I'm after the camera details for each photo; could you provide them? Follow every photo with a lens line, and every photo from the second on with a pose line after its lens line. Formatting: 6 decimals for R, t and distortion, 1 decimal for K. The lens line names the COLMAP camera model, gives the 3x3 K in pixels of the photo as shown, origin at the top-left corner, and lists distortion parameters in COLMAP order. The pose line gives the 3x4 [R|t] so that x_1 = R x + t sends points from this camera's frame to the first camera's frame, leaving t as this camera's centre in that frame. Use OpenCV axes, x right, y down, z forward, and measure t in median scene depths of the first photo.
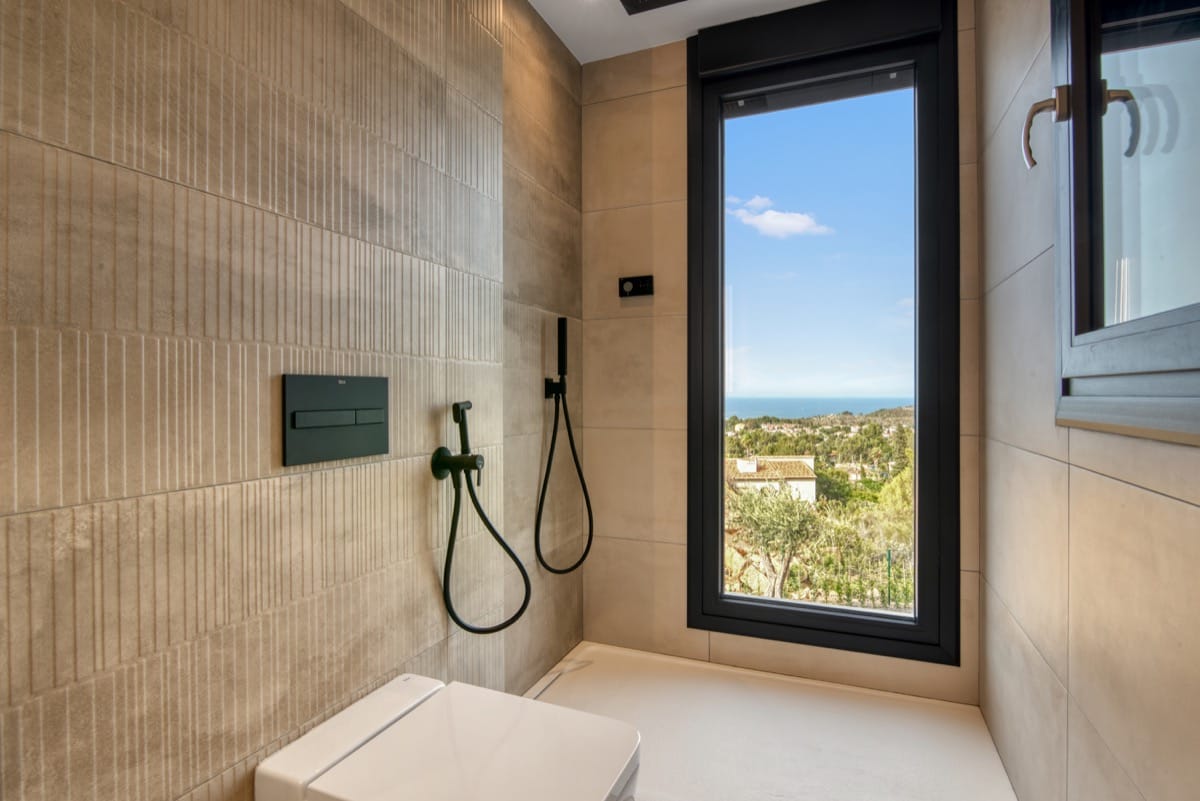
lens RADIAL K [[606.3, 0, 600.0], [0, 606.3, 400.5], [0, 0, 1]] dist [-0.017383, 0.000468]
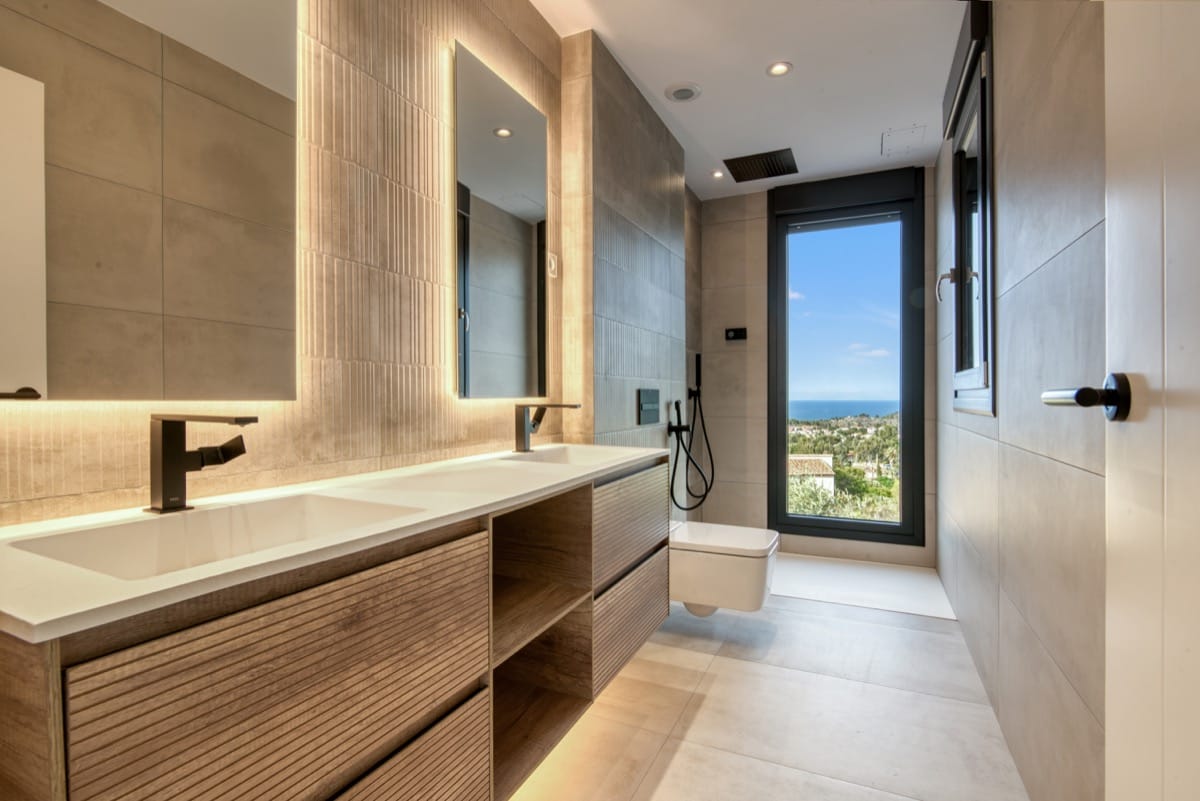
lens RADIAL K [[569.7, 0, 600.0], [0, 569.7, 400.5], [0, 0, 1]] dist [-0.019576, 0.000645]
pose [[0.998887, 0.001059, -0.047152, -0.181113], [-0.001291, 0.999987, -0.004888, 0.005411], [0.047146, 0.004944, 0.998876, -0.453184]]
